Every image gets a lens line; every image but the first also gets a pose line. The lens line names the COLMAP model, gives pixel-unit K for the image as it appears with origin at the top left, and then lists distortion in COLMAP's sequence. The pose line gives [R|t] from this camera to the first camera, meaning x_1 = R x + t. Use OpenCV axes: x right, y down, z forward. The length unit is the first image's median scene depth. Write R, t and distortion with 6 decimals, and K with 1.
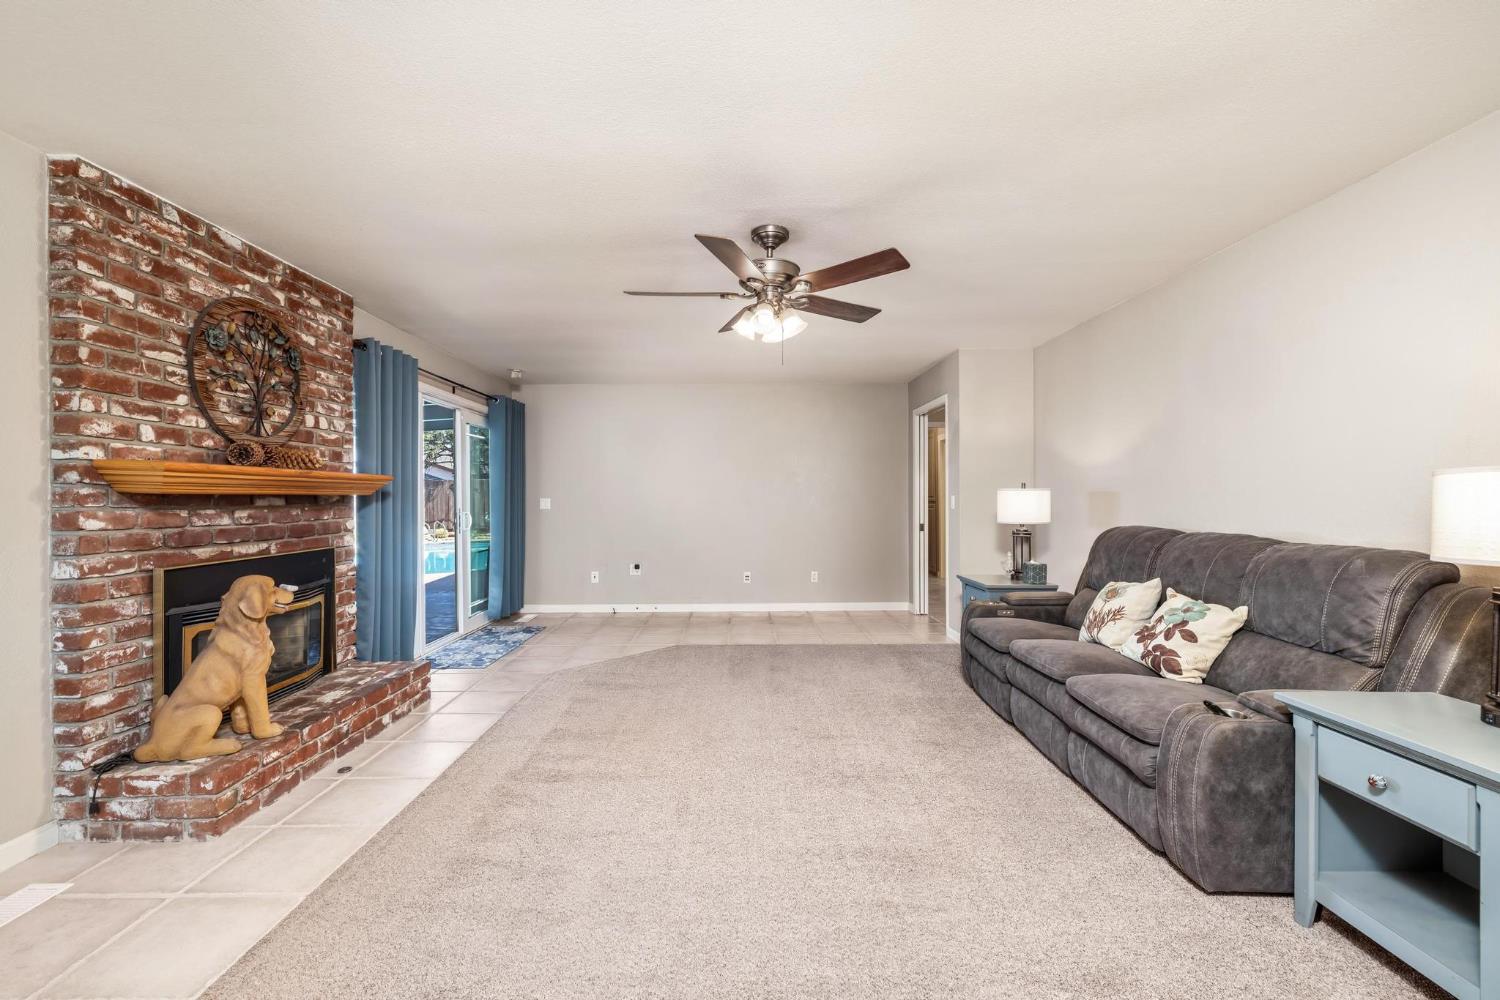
lens RADIAL K [[642.6, 0, 749.8], [0, 642.6, 496.2], [0, 0, 1]] dist [0.000091, -0.000050]
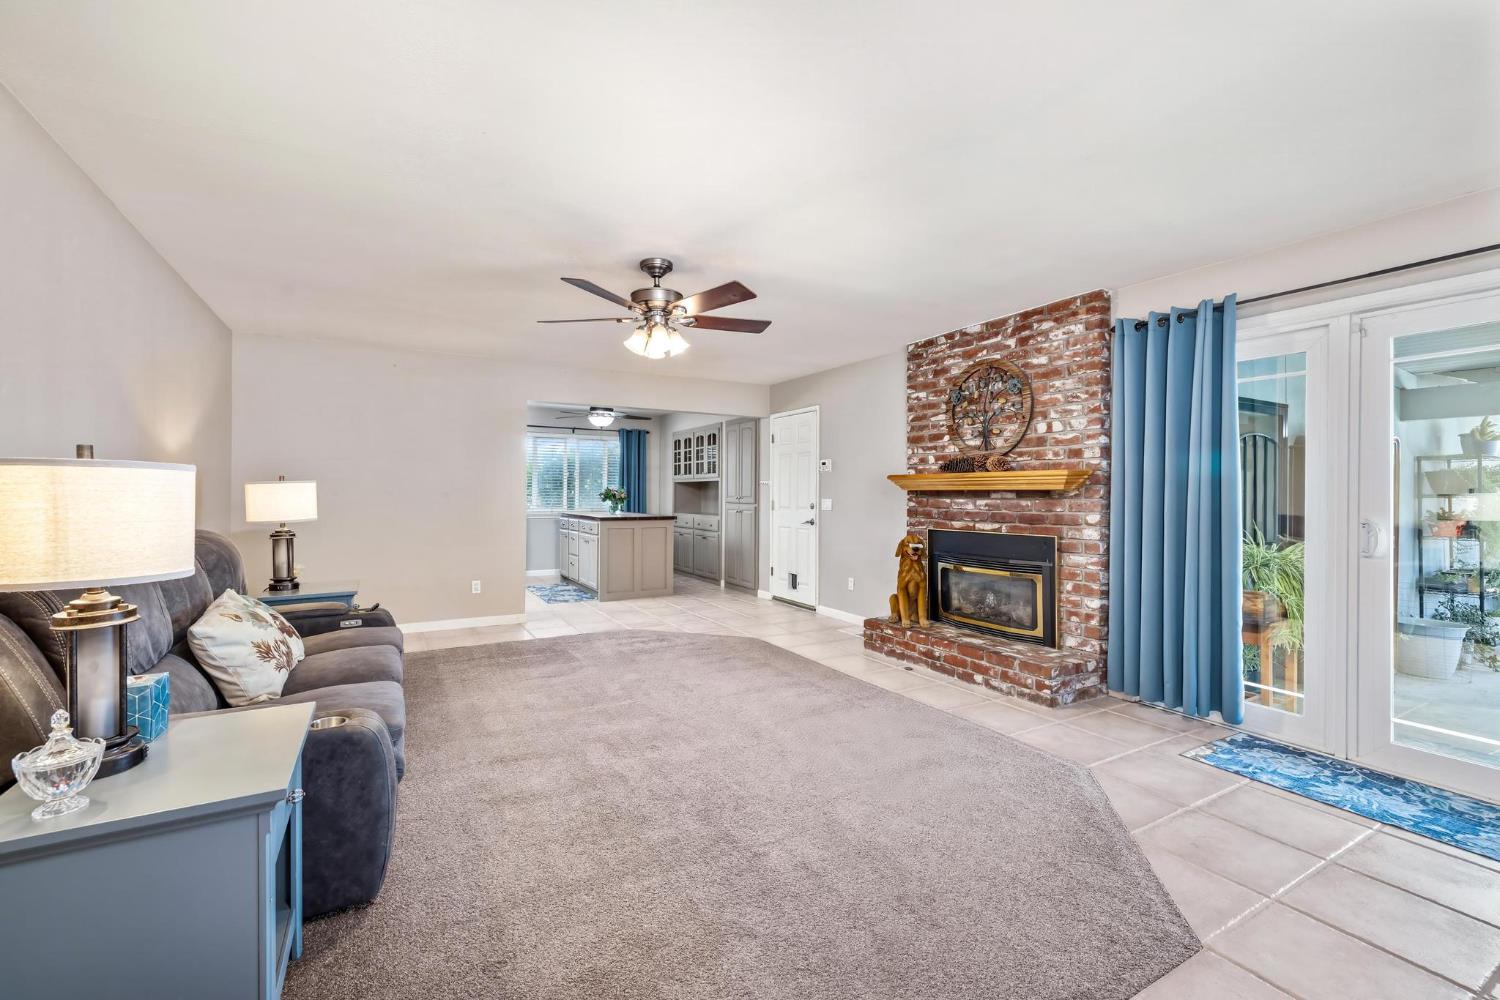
lens RADIAL K [[642.6, 0, 750.6], [0, 642.6, 497.3], [0, 0, 1]] dist [0.000091, -0.000050]
pose [[-0.875802, 0.001044, -0.482669, 0.424822], [-0.001672, 0.999985, 0.005197, 0.007497], [0.482667, 0.005358, -0.875788, 2.068609]]
